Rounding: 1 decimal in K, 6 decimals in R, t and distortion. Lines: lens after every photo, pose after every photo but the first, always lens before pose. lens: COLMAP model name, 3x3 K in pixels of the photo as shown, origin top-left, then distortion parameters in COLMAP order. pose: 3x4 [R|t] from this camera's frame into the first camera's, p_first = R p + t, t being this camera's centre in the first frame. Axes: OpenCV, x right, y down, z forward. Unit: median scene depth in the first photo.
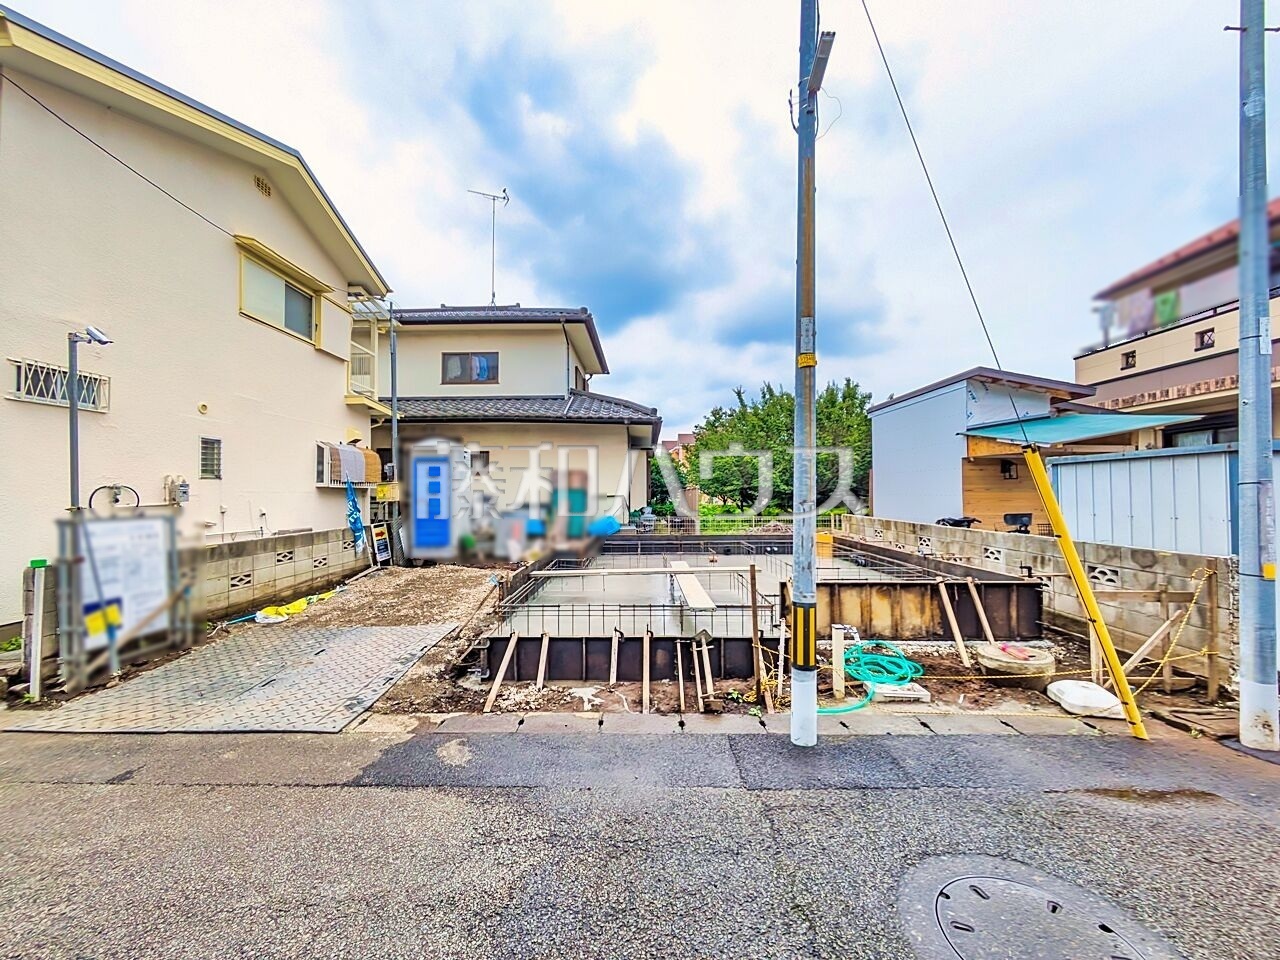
lens RADIAL K [[506.2, 0, 637.7], [0, 506.2, 482.9], [0, 0, 1]] dist [-0.000687, 0.002255]
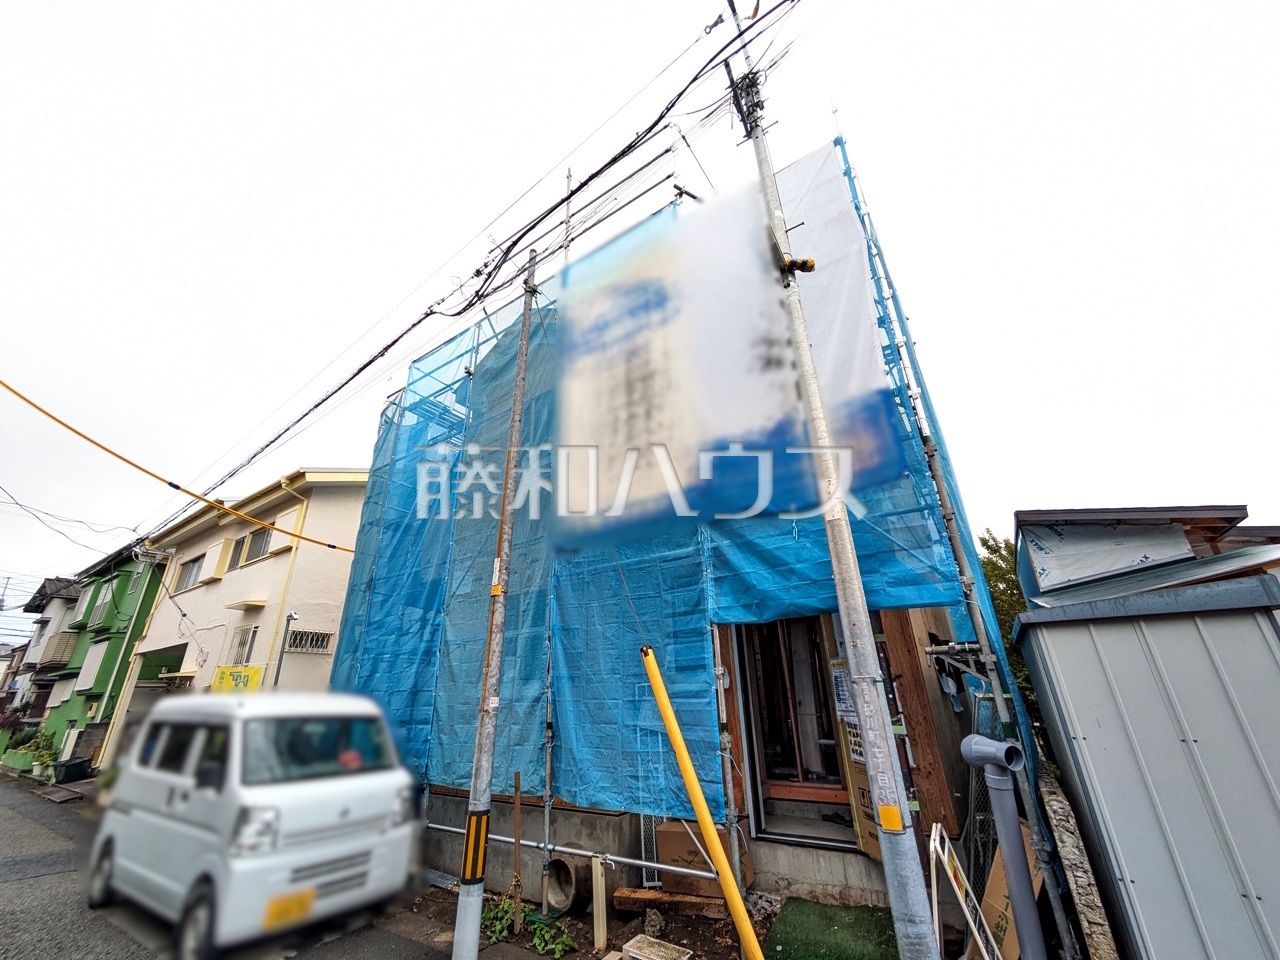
lens RADIAL K [[504.4, 0, 637.6], [0, 504.4, 485.6], [0, 0, 1]] dist [0.001965, 0.000895]
pose [[0.829980, -0.231249, -0.507599, 0.569229], [0.036628, 0.930644, -0.364087, -0.004184], [0.556589, 0.283593, 0.780887, 0.056355]]
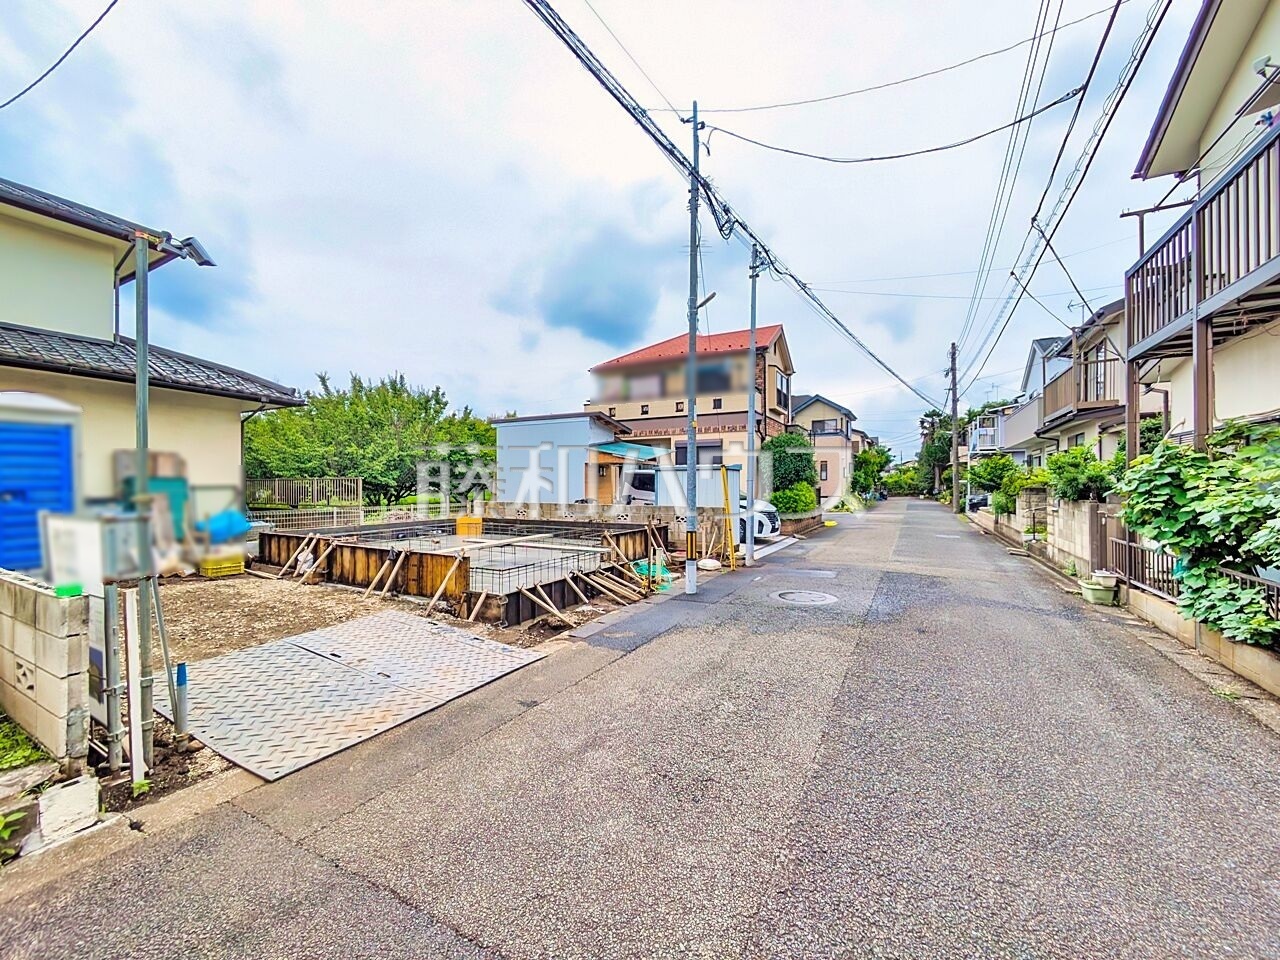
lens RADIAL K [[505.7, 0, 637.6], [0, 505.7, 484.9], [0, 0, 1]] dist [-0.000574, -0.000112]
pose [[0.469281, 0.003772, 0.883041, -0.749008], [-0.019893, 0.999782, 0.006301, 0.008576], [-0.882825, -0.020523, 0.469254, 0.068380]]
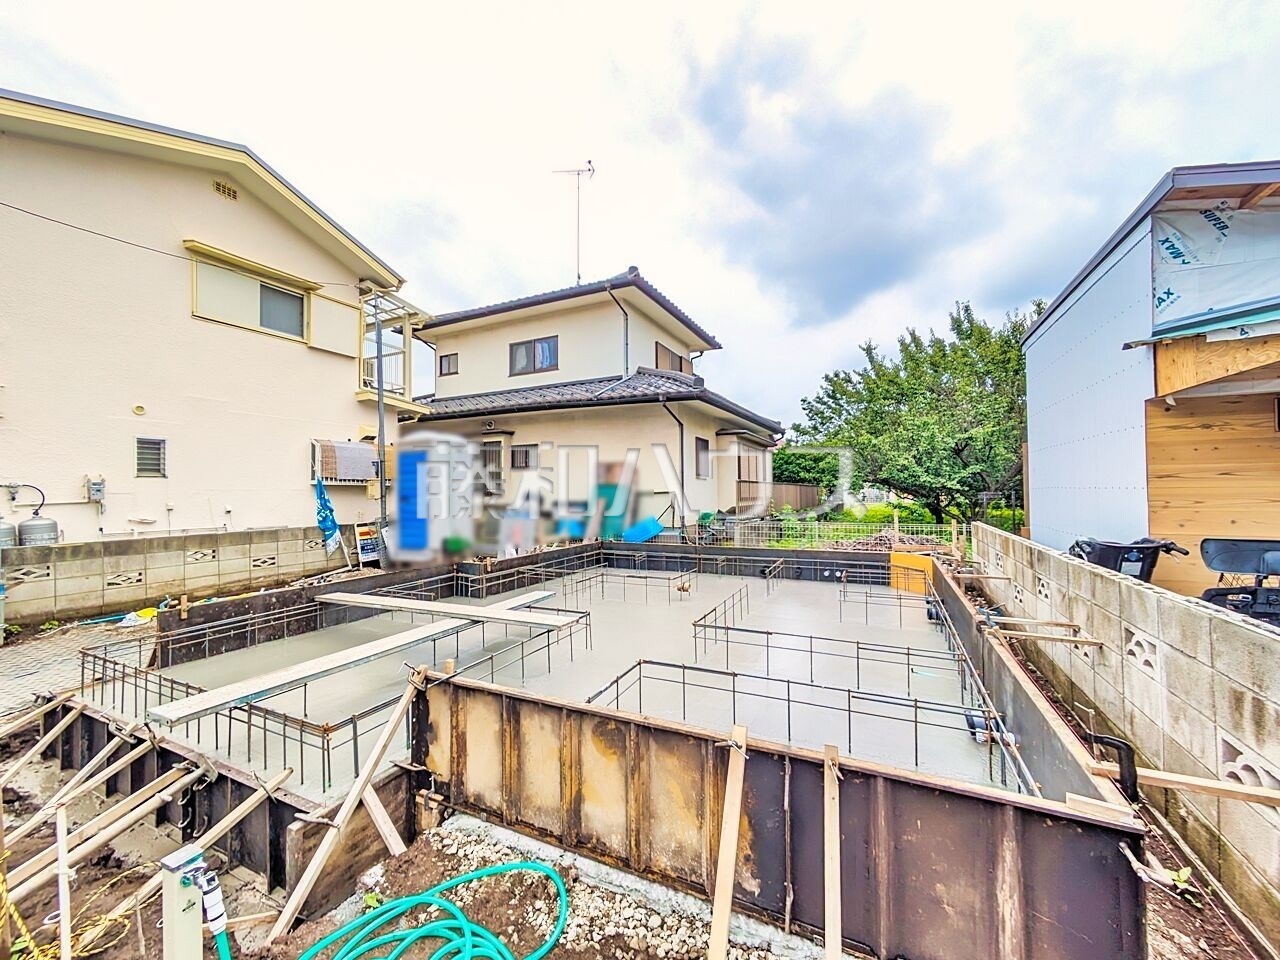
lens RADIAL K [[506.2, 0, 637.7], [0, 506.2, 482.9], [0, 0, 1]] dist [-0.000687, 0.002255]
pose [[0.902878, -0.012216, -0.429724, 0.439110], [0.014890, 0.999885, 0.002861, 0.013040], [0.429639, -0.008982, 0.902956, 0.427738]]
